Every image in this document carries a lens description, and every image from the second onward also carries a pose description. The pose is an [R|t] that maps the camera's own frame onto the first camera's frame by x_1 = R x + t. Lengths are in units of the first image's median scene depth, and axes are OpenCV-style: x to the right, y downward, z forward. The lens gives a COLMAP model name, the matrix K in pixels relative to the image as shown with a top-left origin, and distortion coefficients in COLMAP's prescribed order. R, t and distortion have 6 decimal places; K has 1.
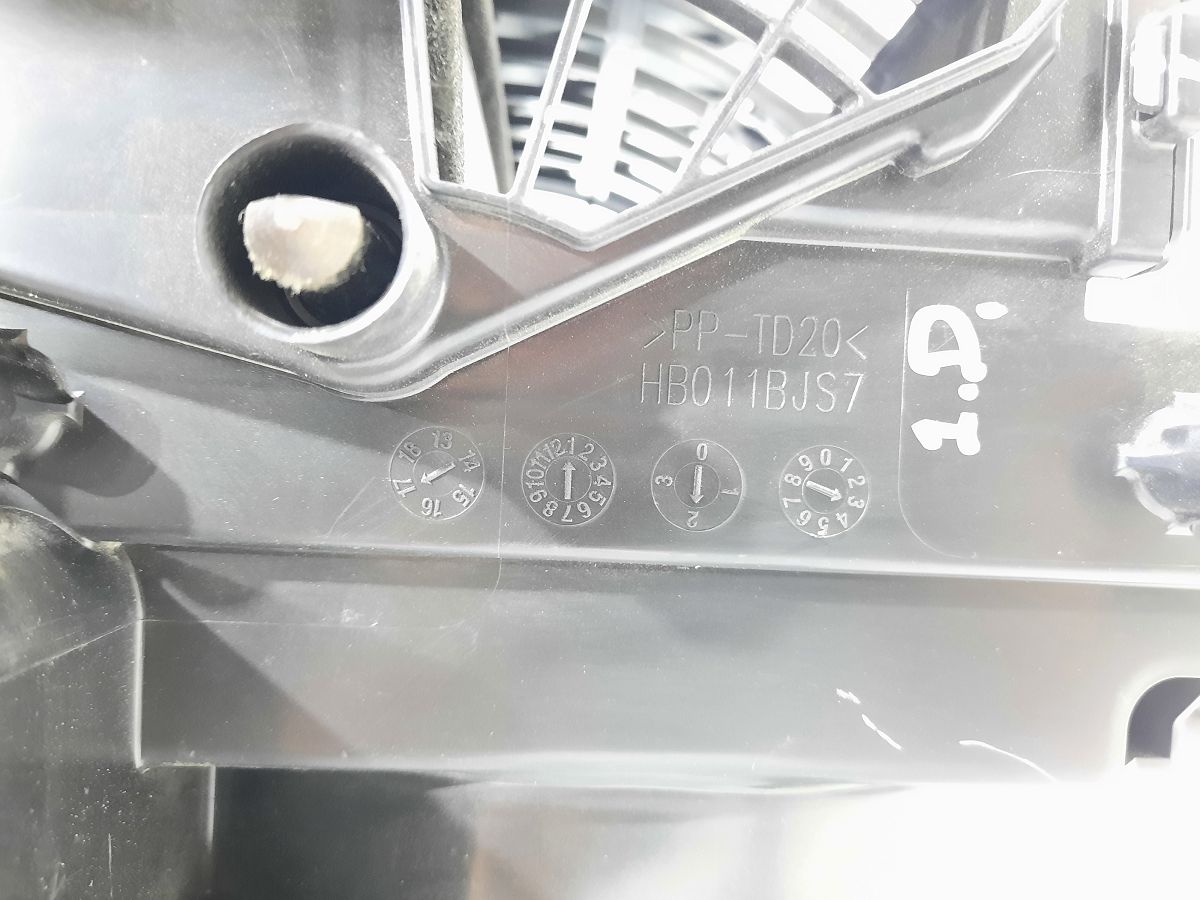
lens RADIAL K [[917.2, 0, 602.5], [0, 917.2, 454.1], [0, 0, 1]] dist [0.071772, -0.160386]
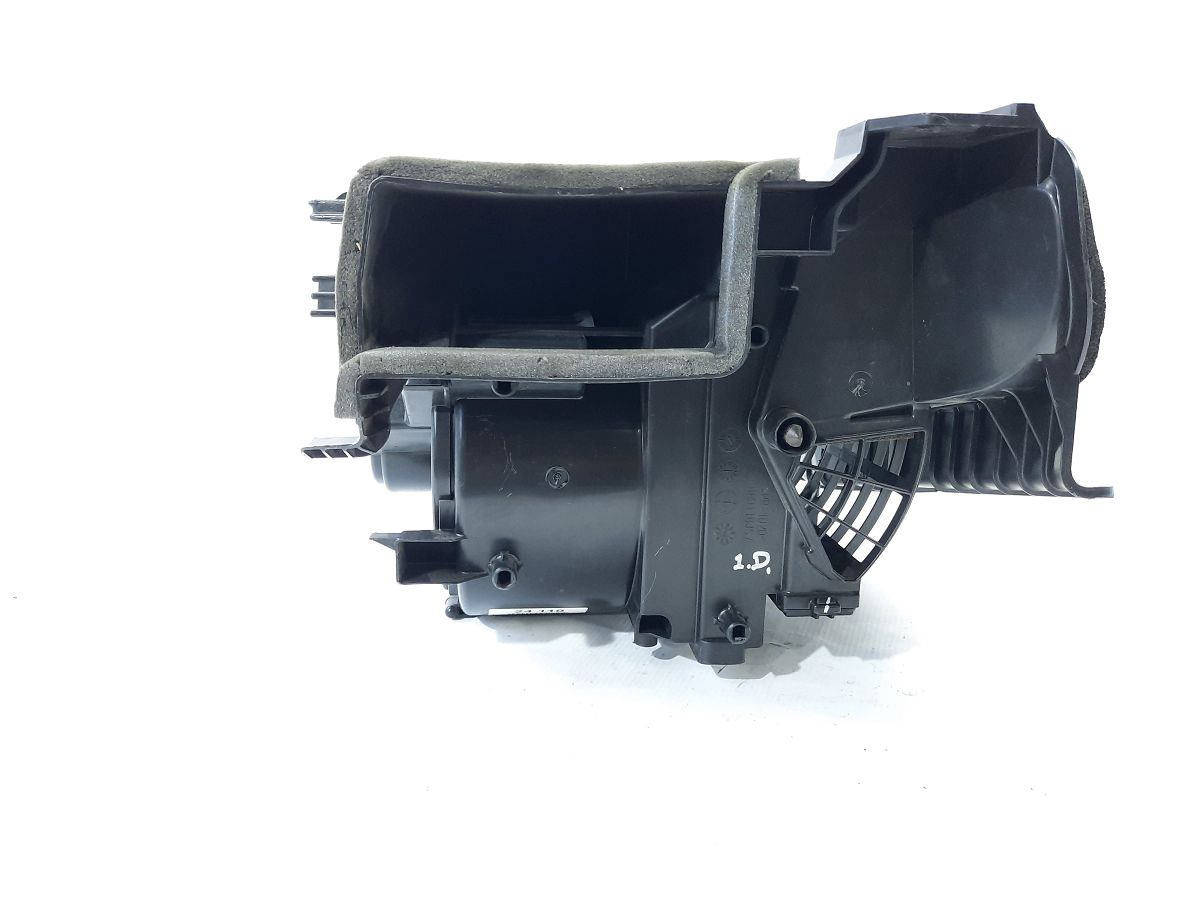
lens RADIAL K [[917.2, 0, 602.5], [0, 917.2, 454.1], [0, 0, 1]] dist [0.071772, -0.160386]
pose [[0.030021, 0.984613, 0.172148, -0.794797], [-0.992078, 0.050369, -0.115082, 1.002921], [-0.121983, -0.167330, 0.978326, -2.760935]]
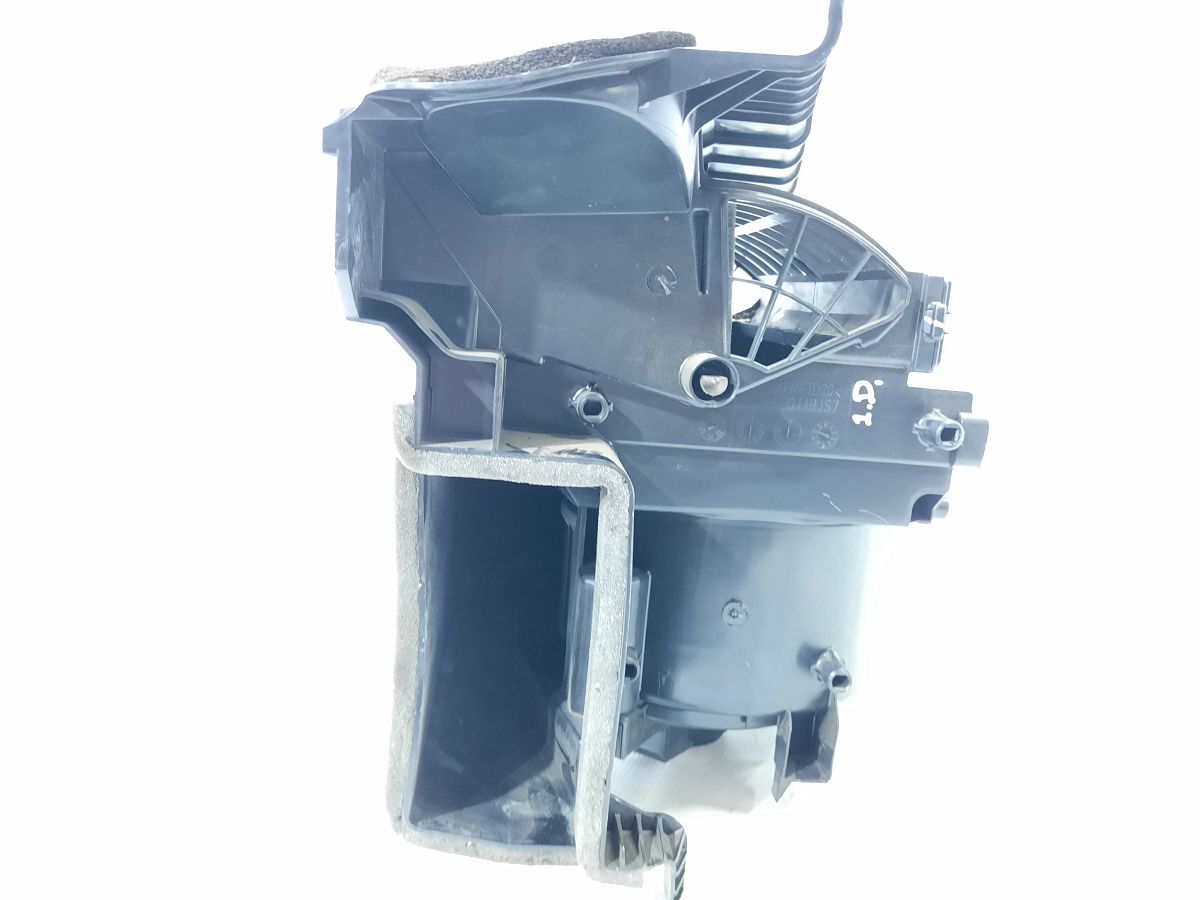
lens RADIAL K [[917.2, 0, 602.5], [0, 917.2, 454.1], [0, 0, 1]] dist [0.071772, -0.160386]
pose [[0.998789, 0.032599, 0.036849, -0.689894], [-0.038472, 0.984352, 0.171964, -0.438186], [-0.030667, -0.173173, 0.984414, -2.295353]]
